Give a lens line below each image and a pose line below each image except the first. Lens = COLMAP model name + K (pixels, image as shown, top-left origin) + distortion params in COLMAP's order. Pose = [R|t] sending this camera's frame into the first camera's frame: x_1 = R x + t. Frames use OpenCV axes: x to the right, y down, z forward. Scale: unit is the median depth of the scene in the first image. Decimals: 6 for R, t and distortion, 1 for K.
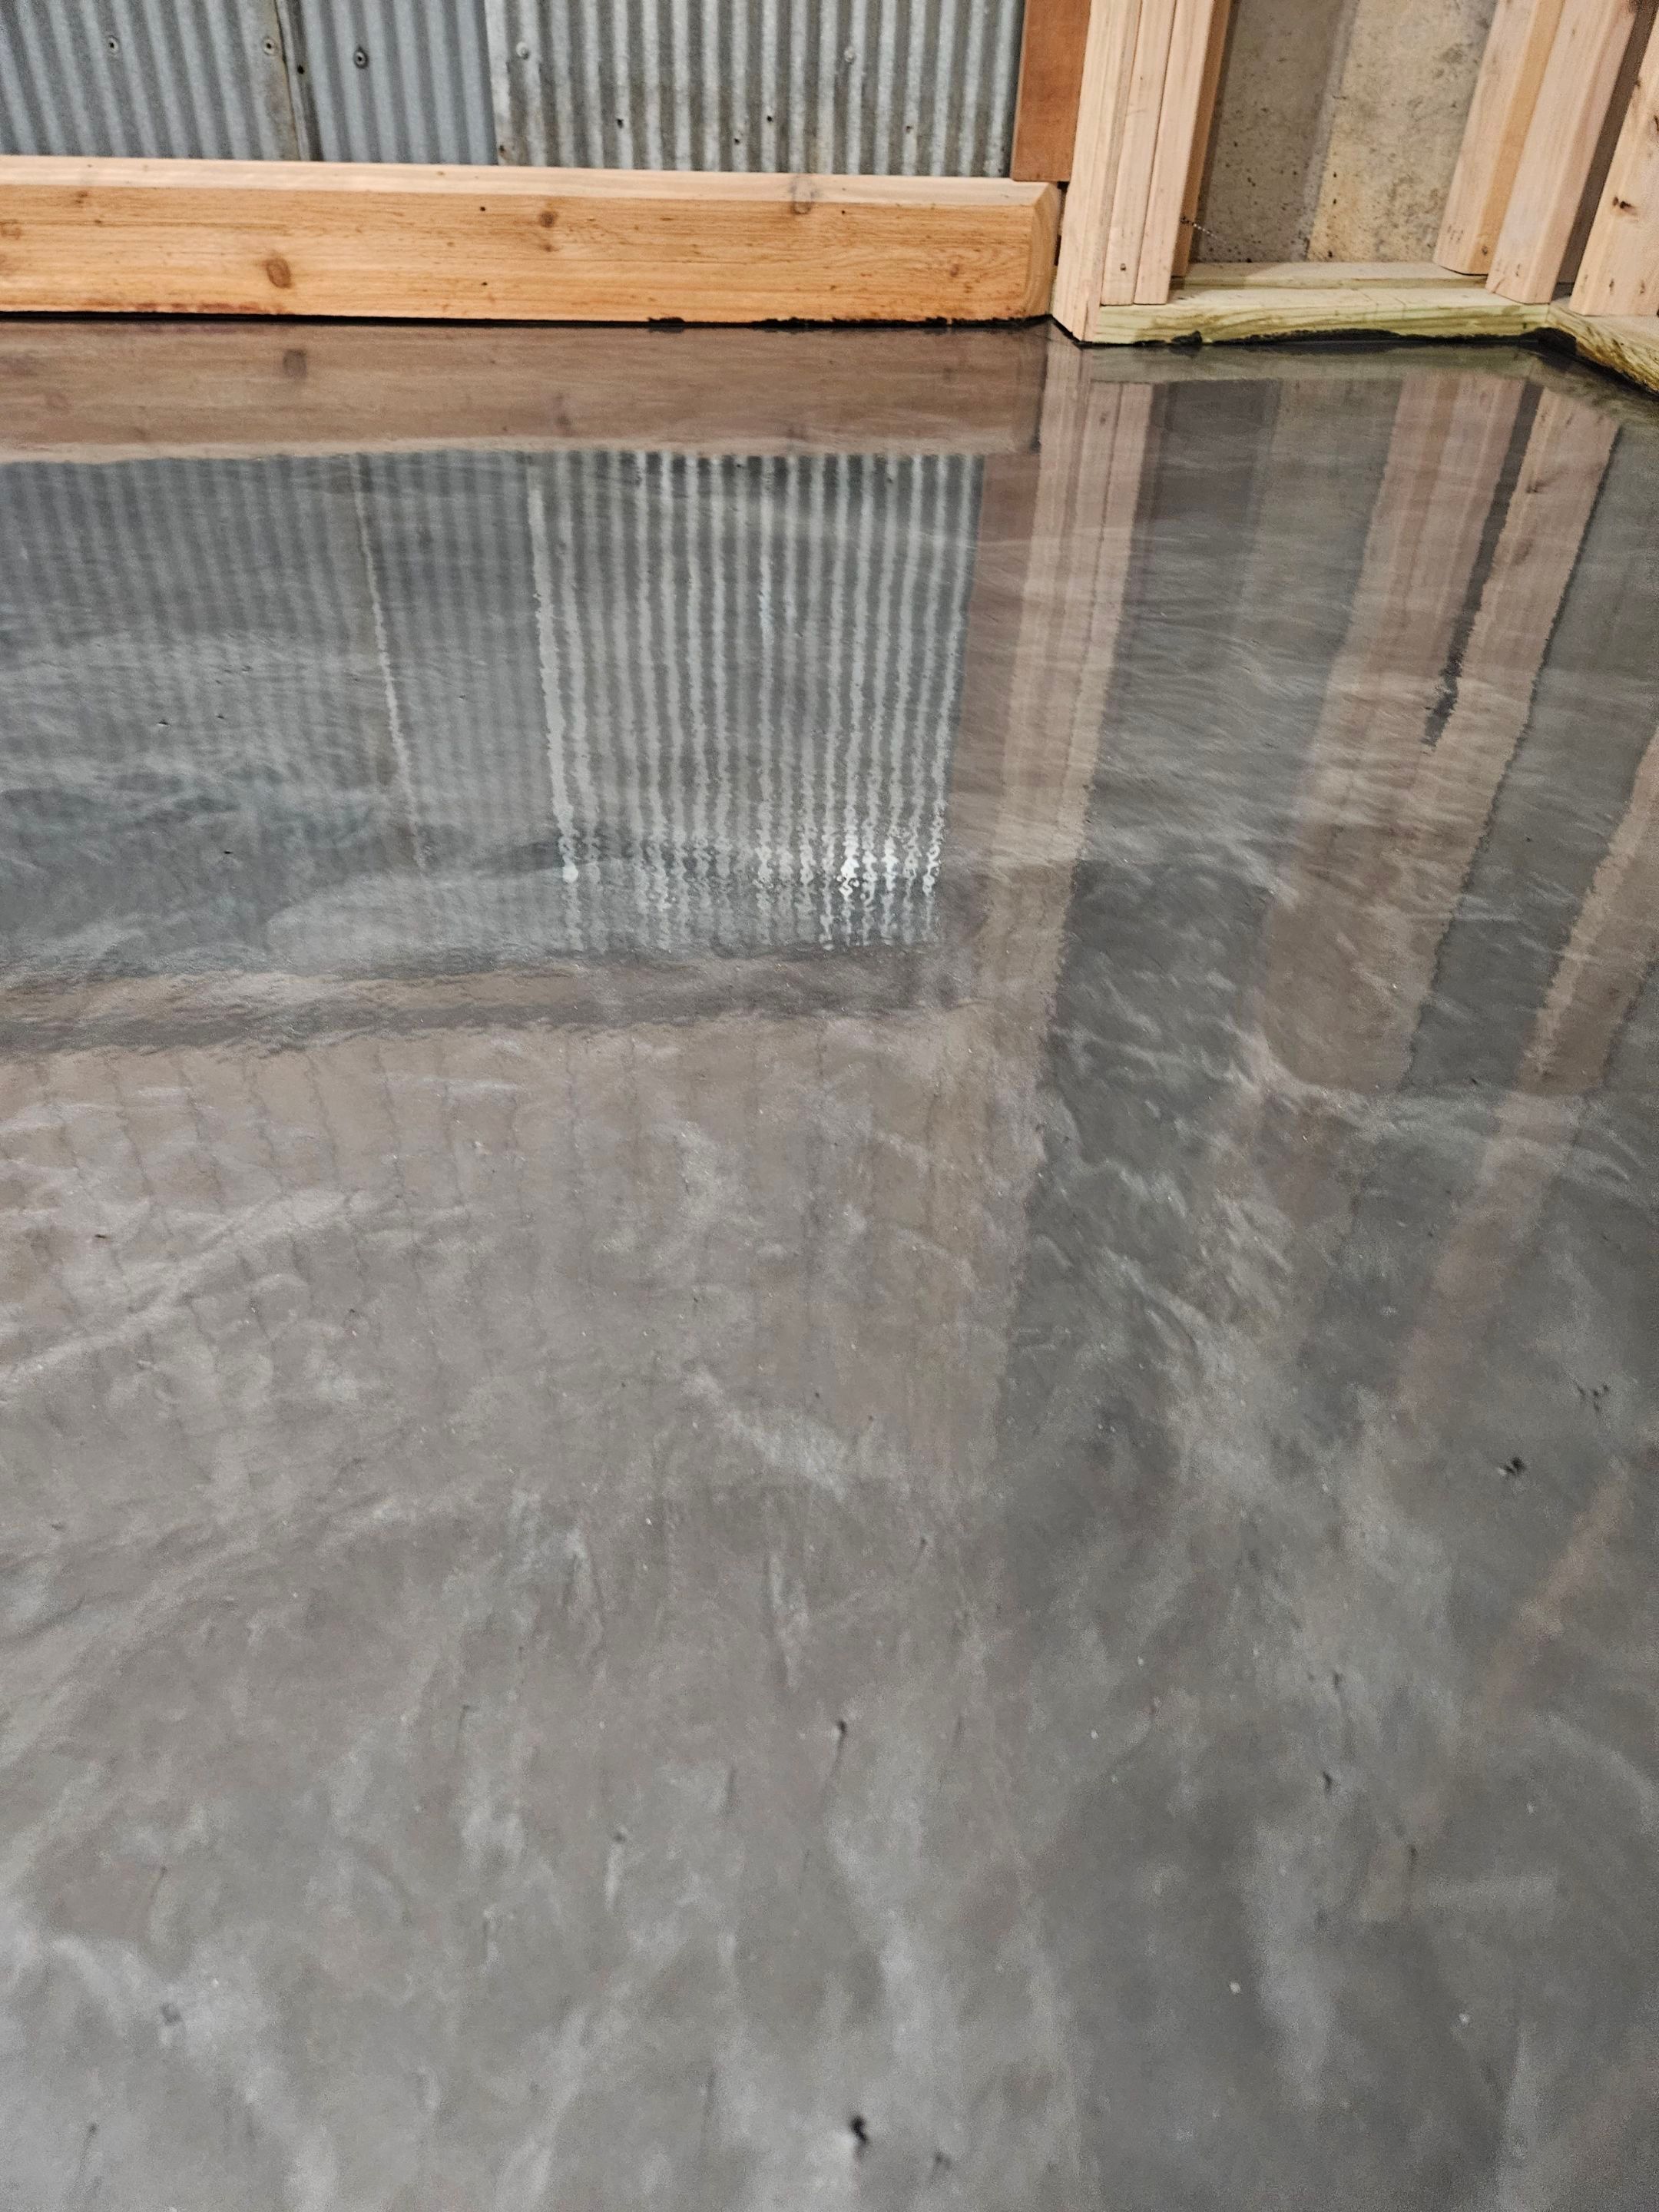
lens RADIAL K [[1467.3, 0, 828.1], [0, 1467.3, 1109.1], [0, 0, 1]] dist [0.071274, -0.058644]
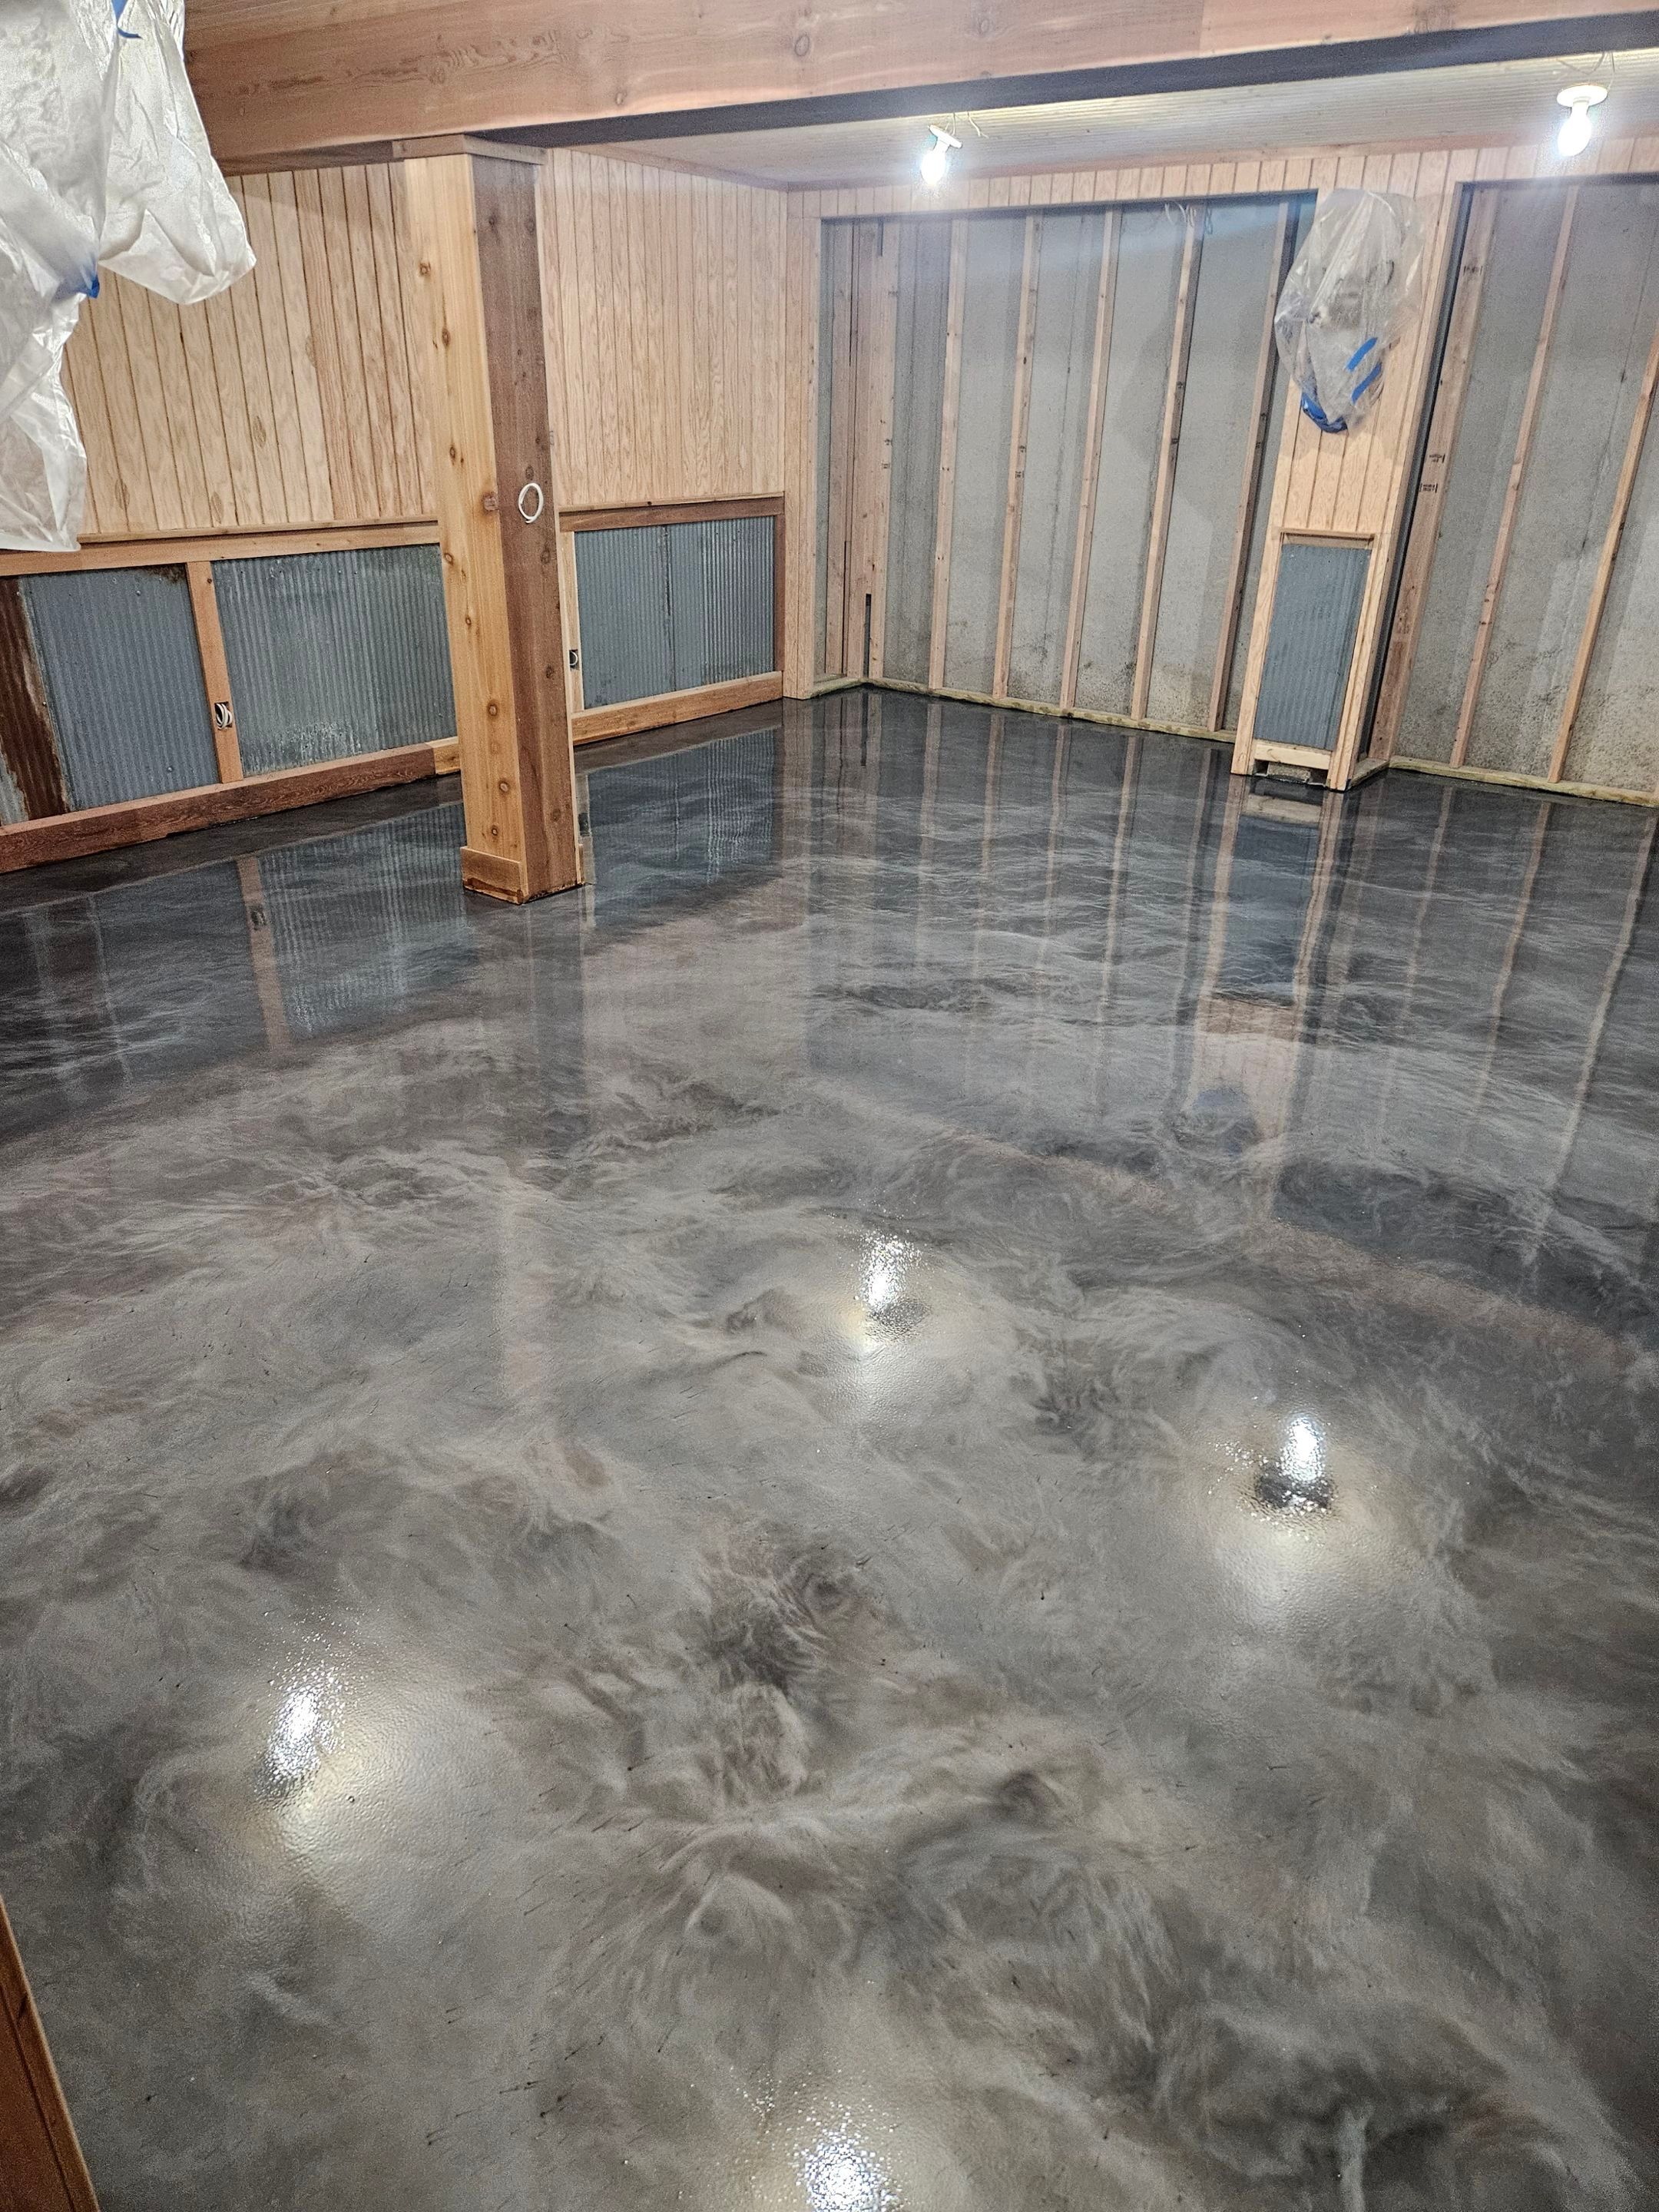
lens RADIAL K [[1467.3, 0, 822.4], [0, 1467.3, 1097.6], [0, 0, 1]] dist [0.071274, -0.058644]
pose [[0.702457, -0.327506, 0.631897, -3.190347], [0.430354, 0.902598, -0.010601, 0.704259], [-0.566878, 0.279386, 0.774980, -2.323515]]
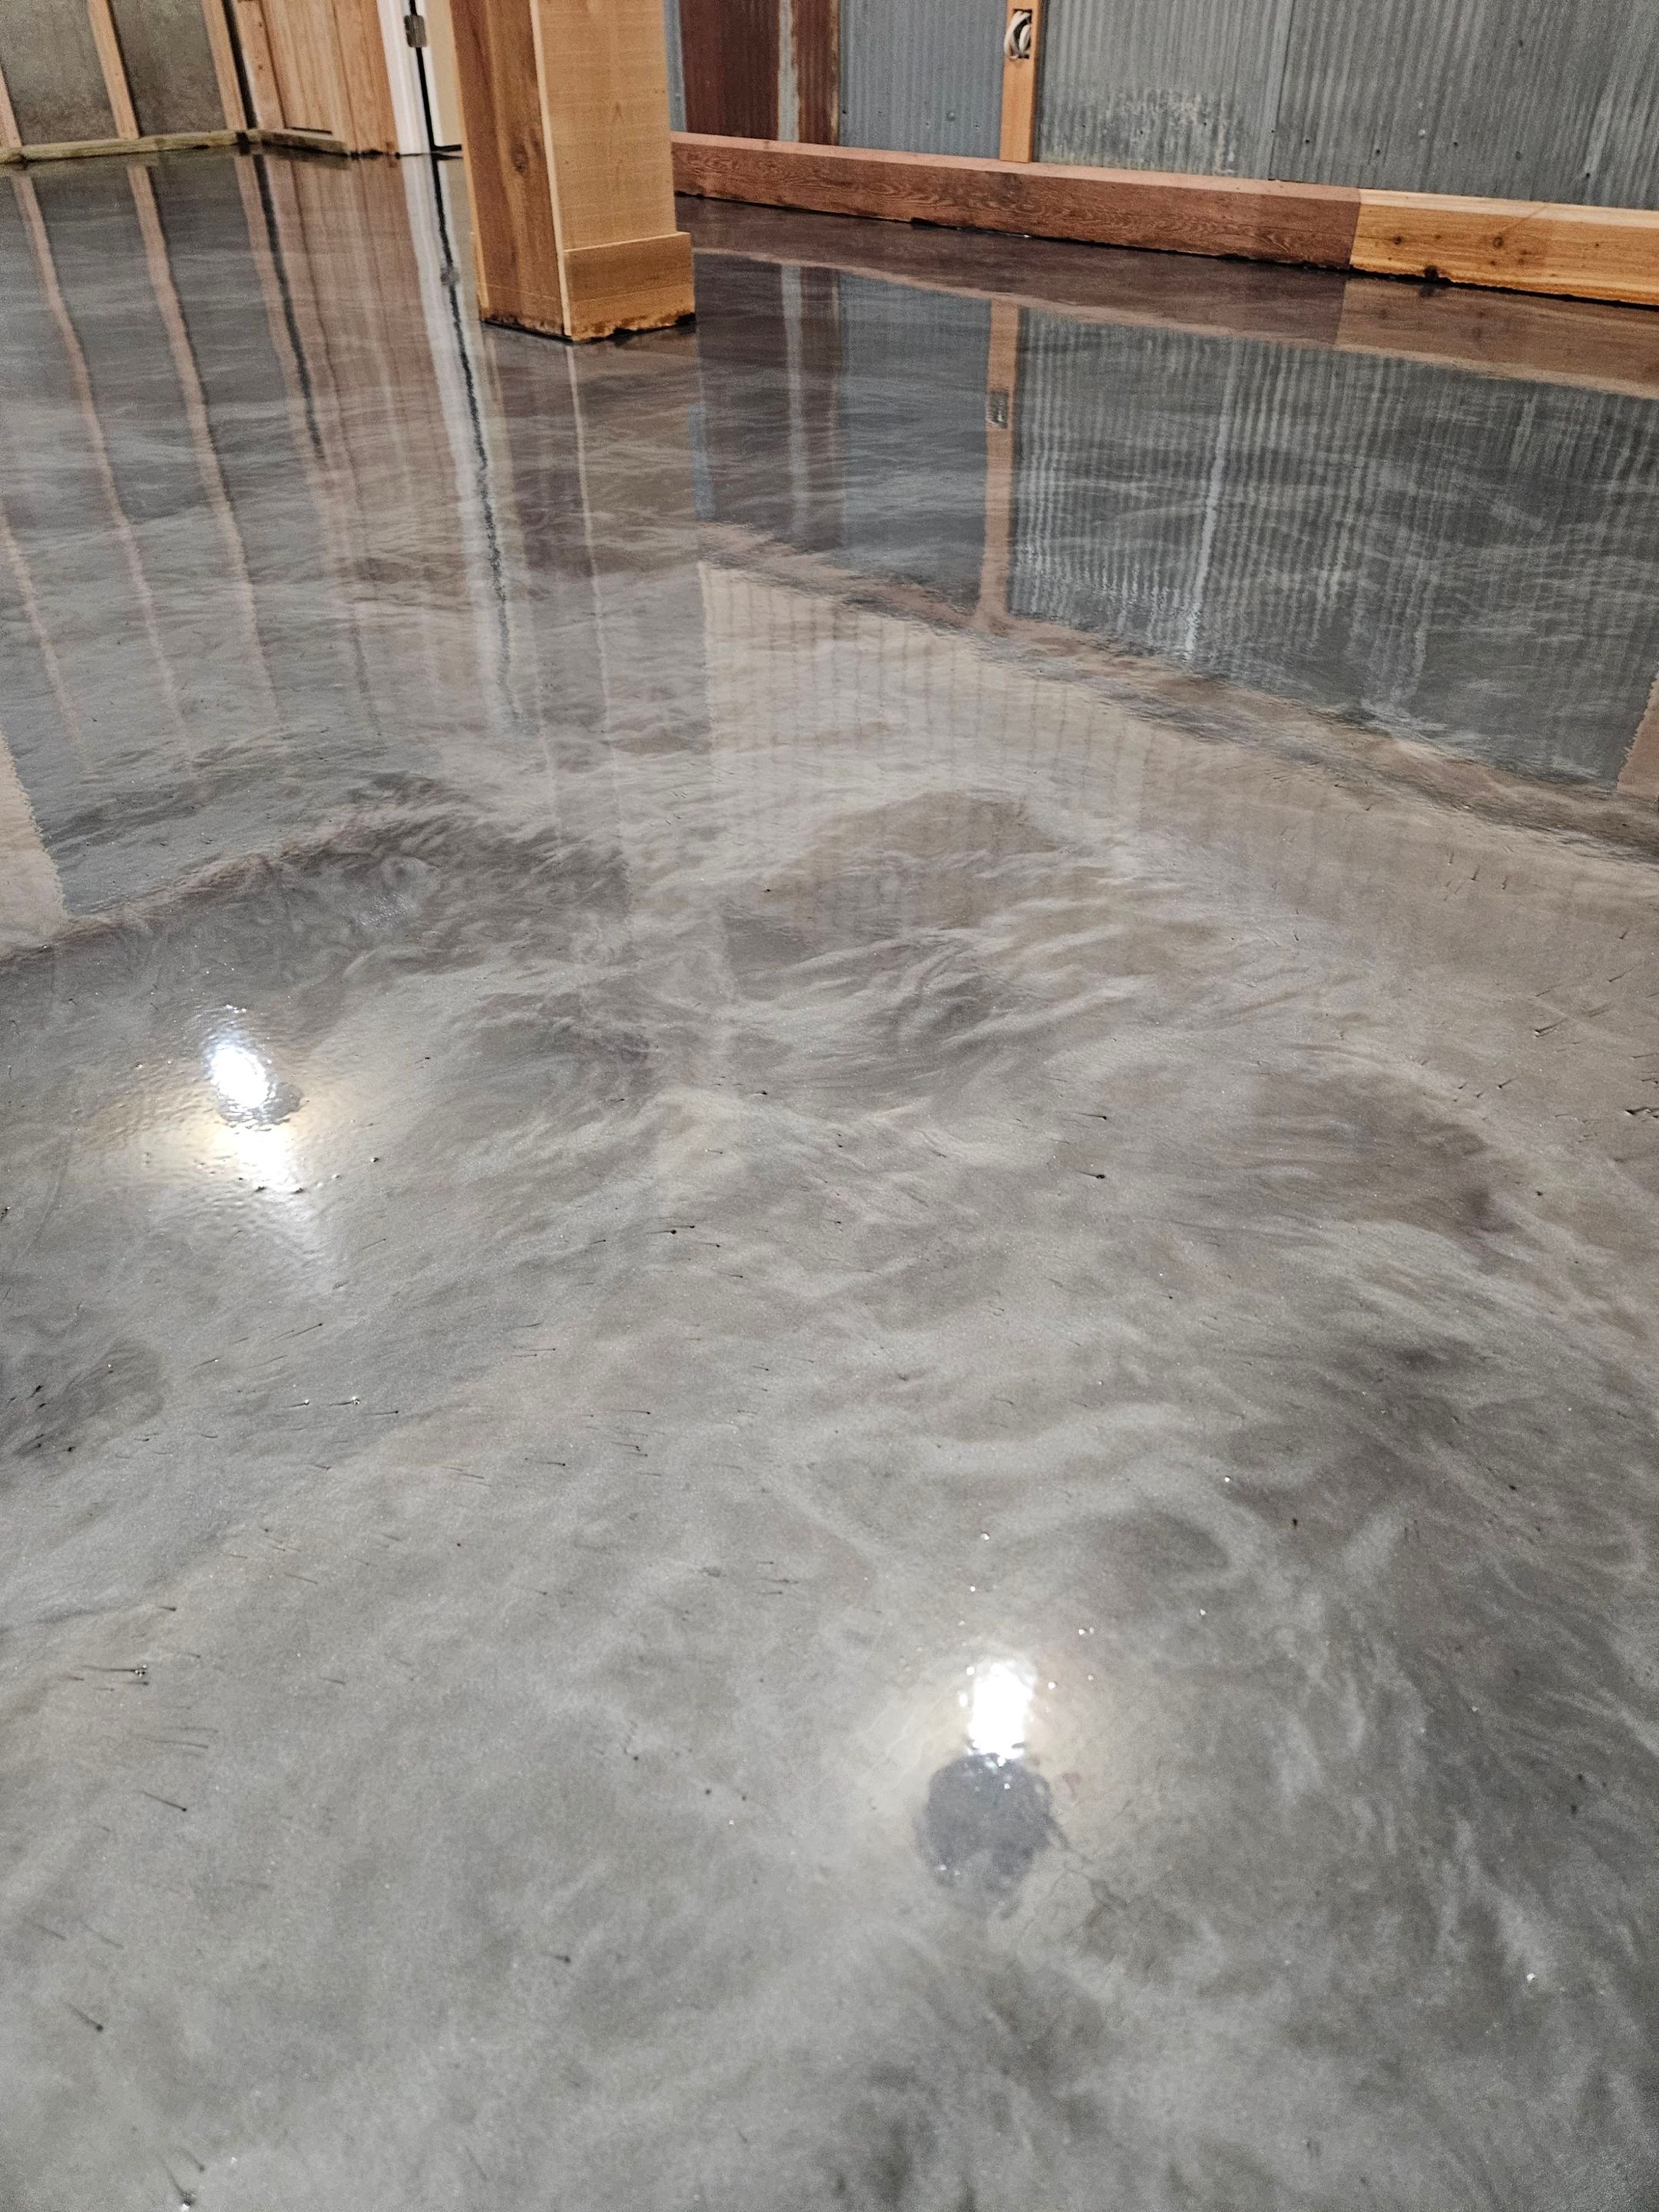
lens RADIAL K [[1467.3, 0, 831.1], [0, 1467.3, 1071.6], [0, 0, 1]] dist [0.071274, -0.058644]
pose [[0.612679, 0.439656, -0.656755, 0.015609], [-0.453017, 0.876287, 0.164005, 0.363165], [0.647611, 0.197039, 0.736054, -0.670534]]
